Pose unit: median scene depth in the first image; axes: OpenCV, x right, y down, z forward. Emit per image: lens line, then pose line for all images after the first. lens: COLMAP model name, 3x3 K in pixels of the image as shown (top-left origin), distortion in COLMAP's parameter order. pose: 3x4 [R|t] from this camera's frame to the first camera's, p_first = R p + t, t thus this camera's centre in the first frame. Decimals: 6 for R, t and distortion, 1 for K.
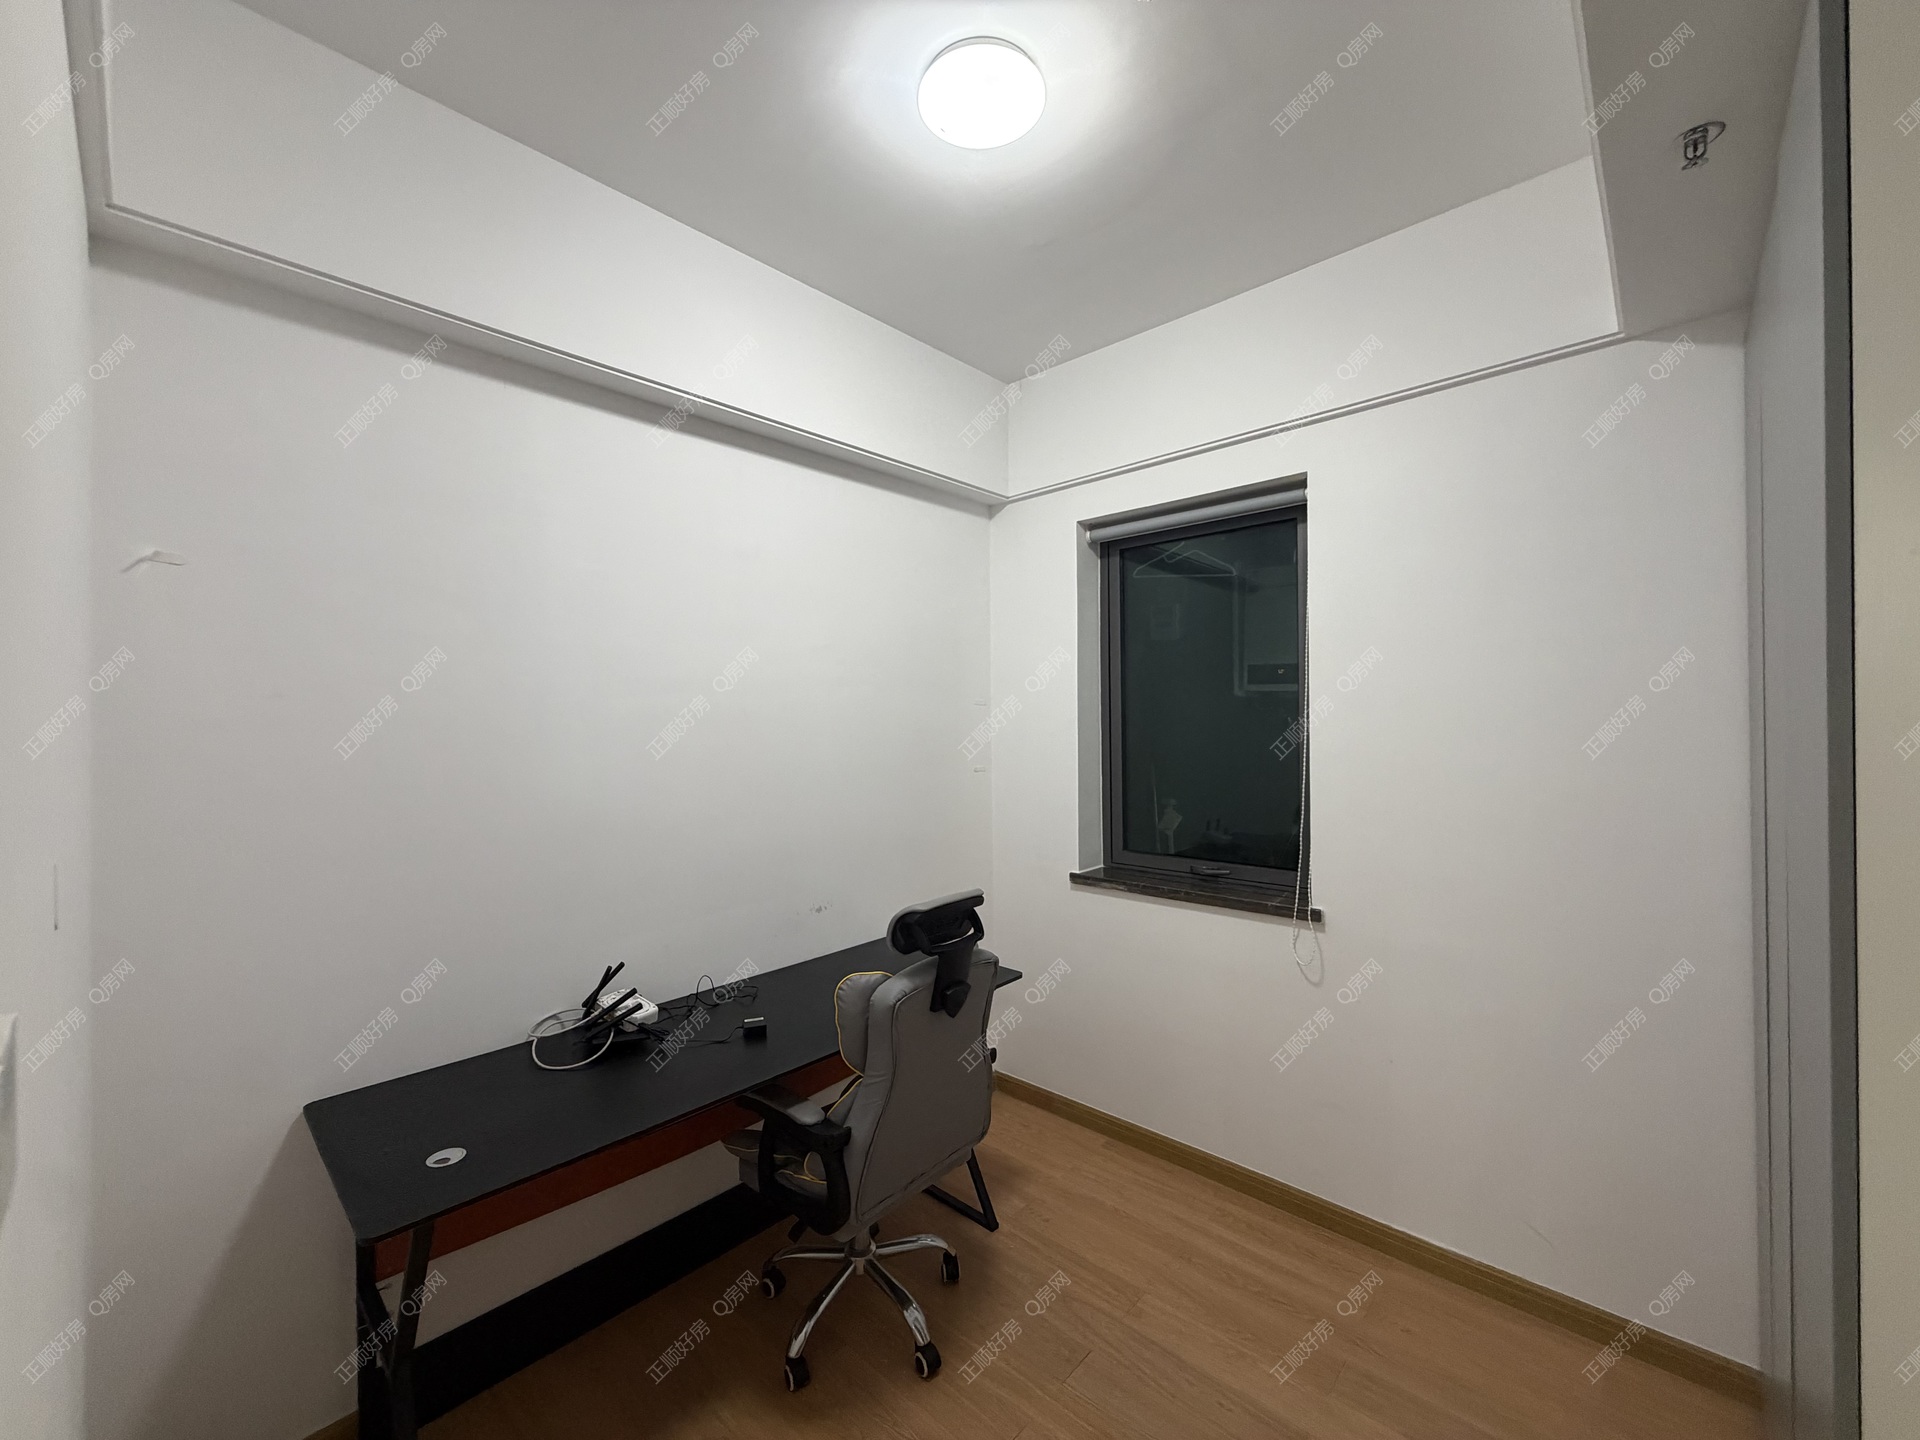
lens RADIAL K [[765.8, 0, 960.3], [0, 765.8, 719.9], [0, 0, 1]] dist [0.002198, -0.000389]
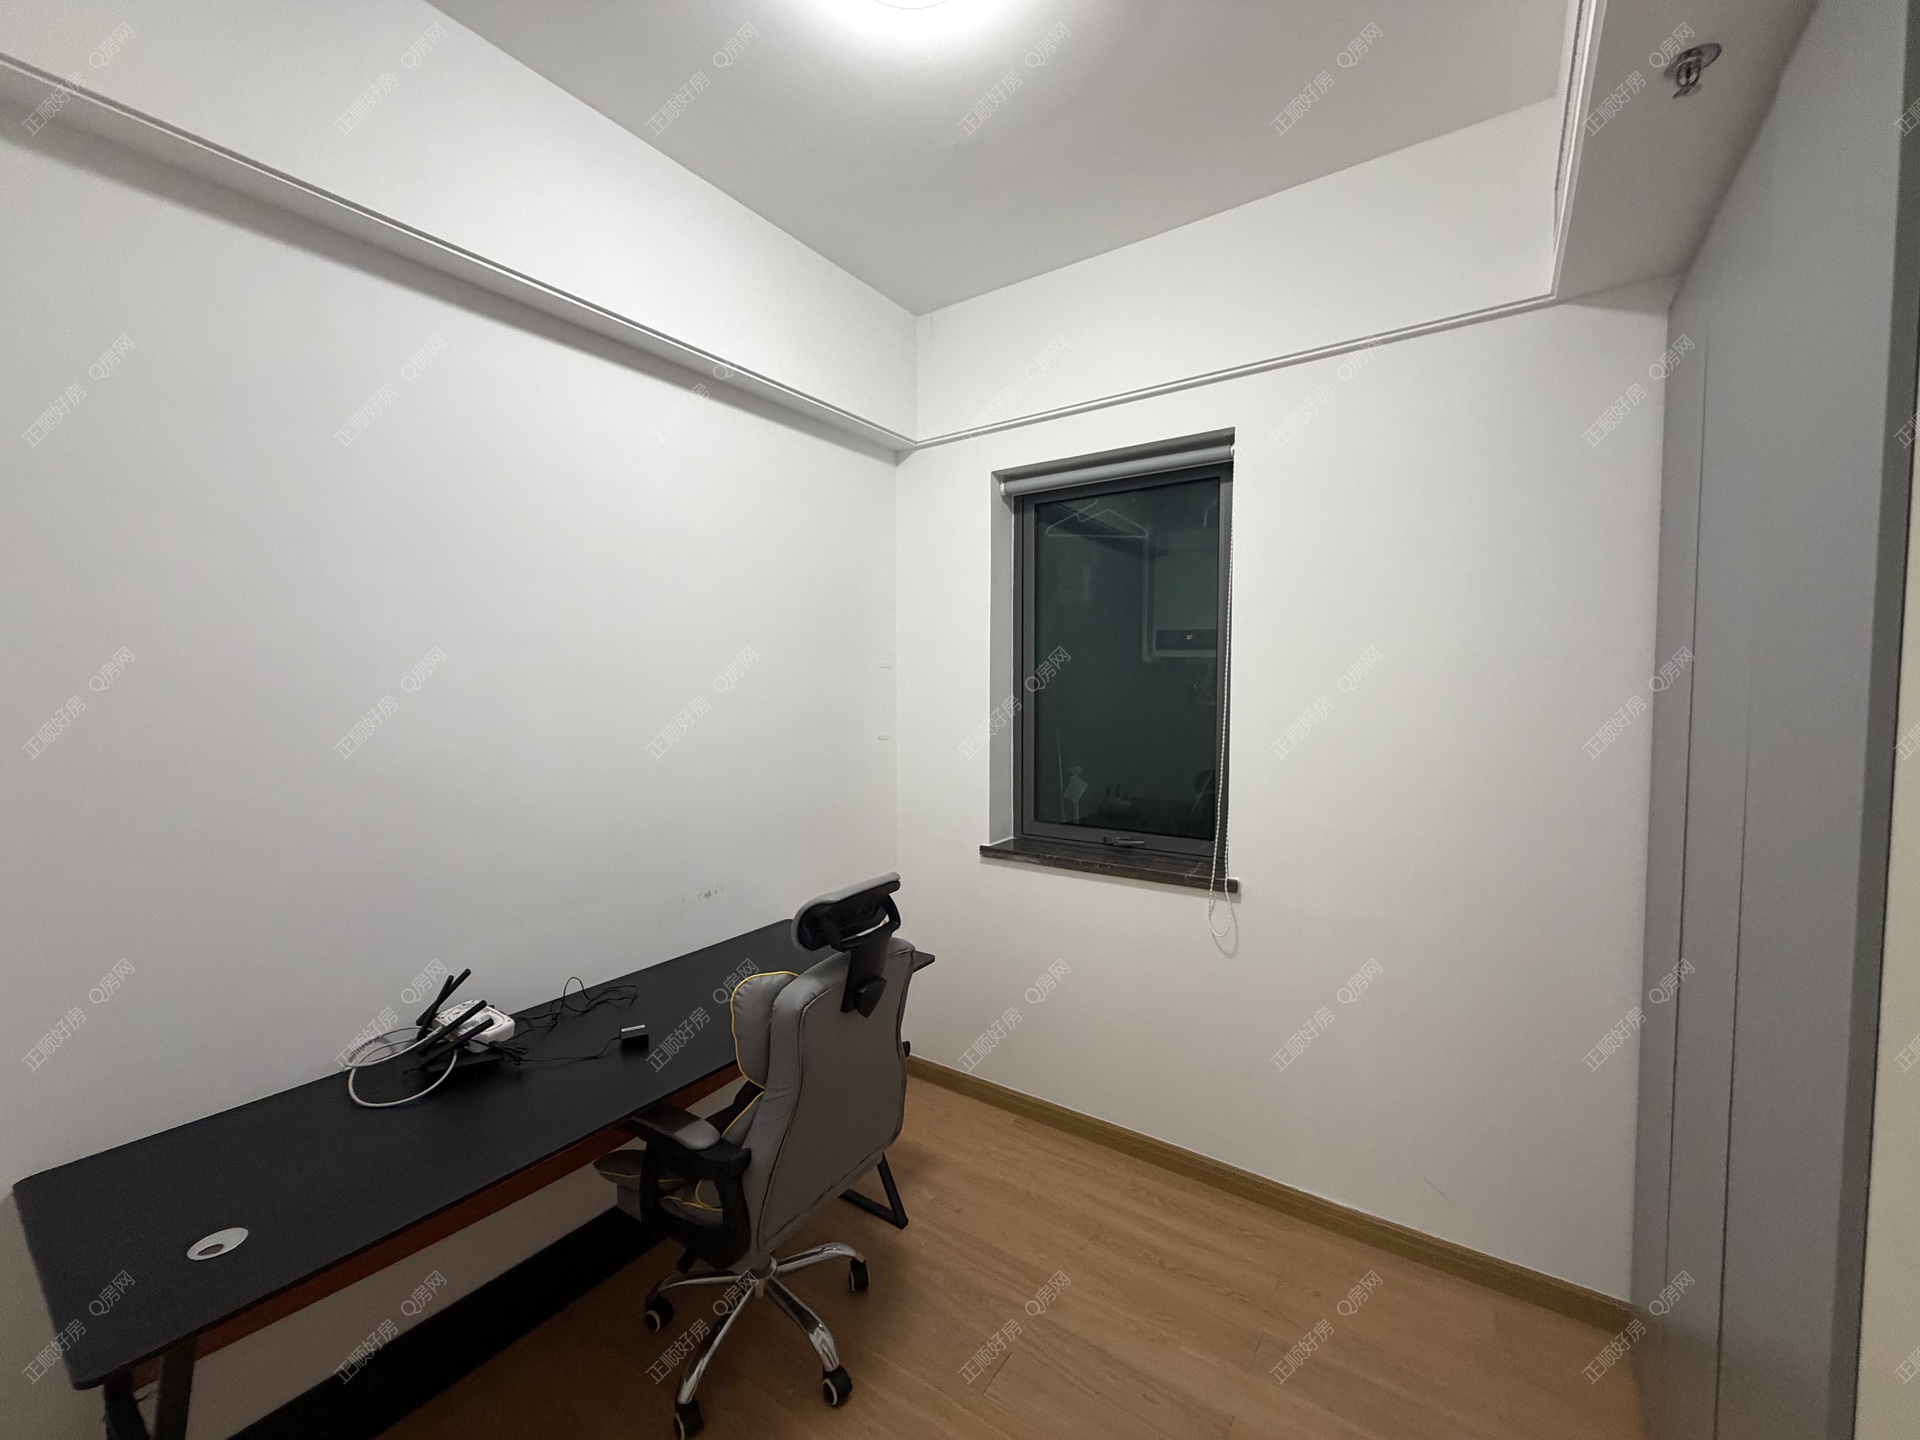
lens RADIAL K [[765.8, 0, 958.2], [0, 765.8, 719.8], [0, 0, 1]] dist [0.002198, -0.000389]
pose [[0.989930, 0.001789, 0.141545, -0.026282], [-0.008455, 0.998882, 0.046506, -0.000899], [-0.141304, -0.047234, 0.988839, 0.098772]]
